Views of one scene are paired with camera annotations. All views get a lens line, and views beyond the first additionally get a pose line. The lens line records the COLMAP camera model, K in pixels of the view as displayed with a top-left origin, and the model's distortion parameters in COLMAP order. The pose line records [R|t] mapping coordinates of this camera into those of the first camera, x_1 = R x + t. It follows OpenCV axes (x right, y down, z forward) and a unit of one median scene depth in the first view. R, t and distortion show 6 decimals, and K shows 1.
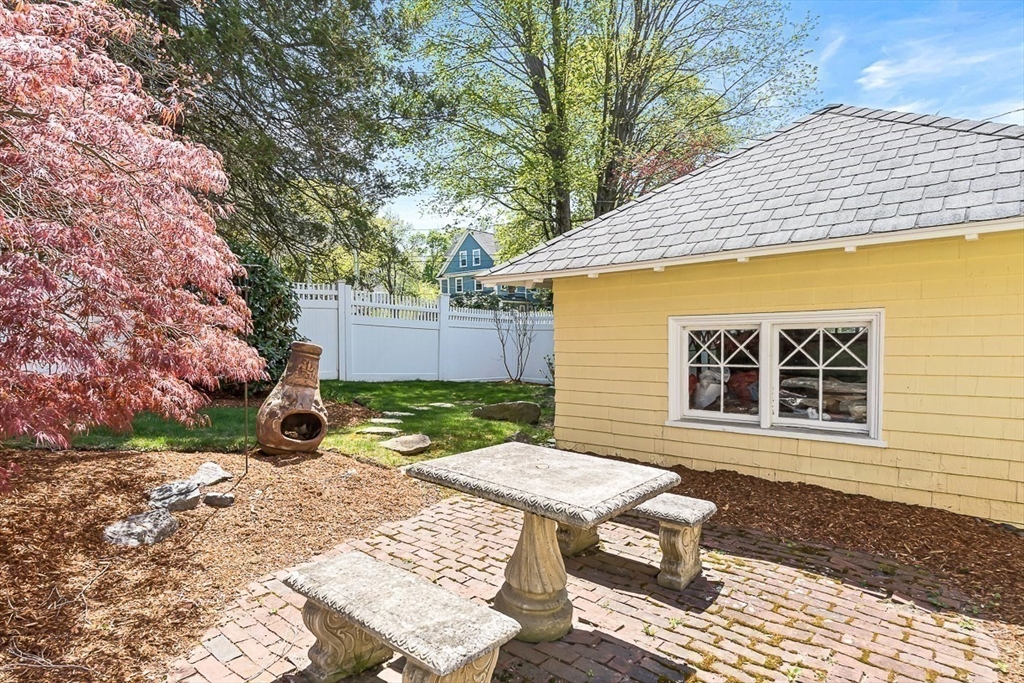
lens RADIAL K [[559.3, 0, 512.9], [0, 559.3, 343.4], [0, 0, 1]] dist [0.001240, 0.000120]
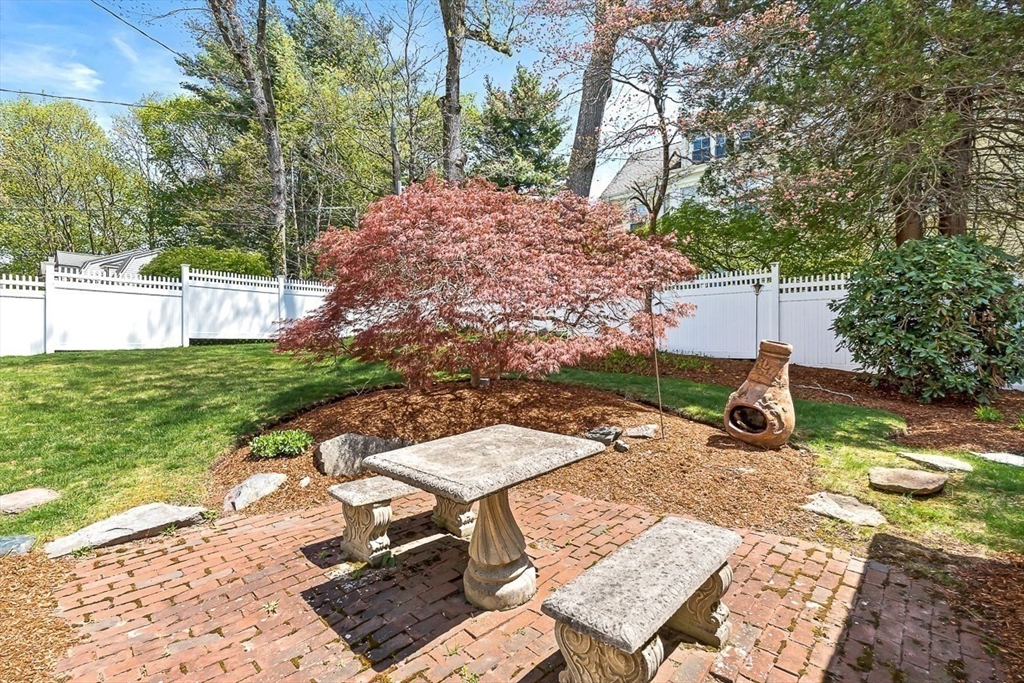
lens RADIAL K [[472.8, 0, 511.7], [0, 472.8, 337.4], [0, 0, 1]] dist [0.001024, -0.000133]
pose [[-0.029344, 0.009701, -0.999522, 0.736674], [-0.025560, 0.999619, 0.010452, -0.006328], [0.999243, 0.025855, -0.029085, 0.794614]]
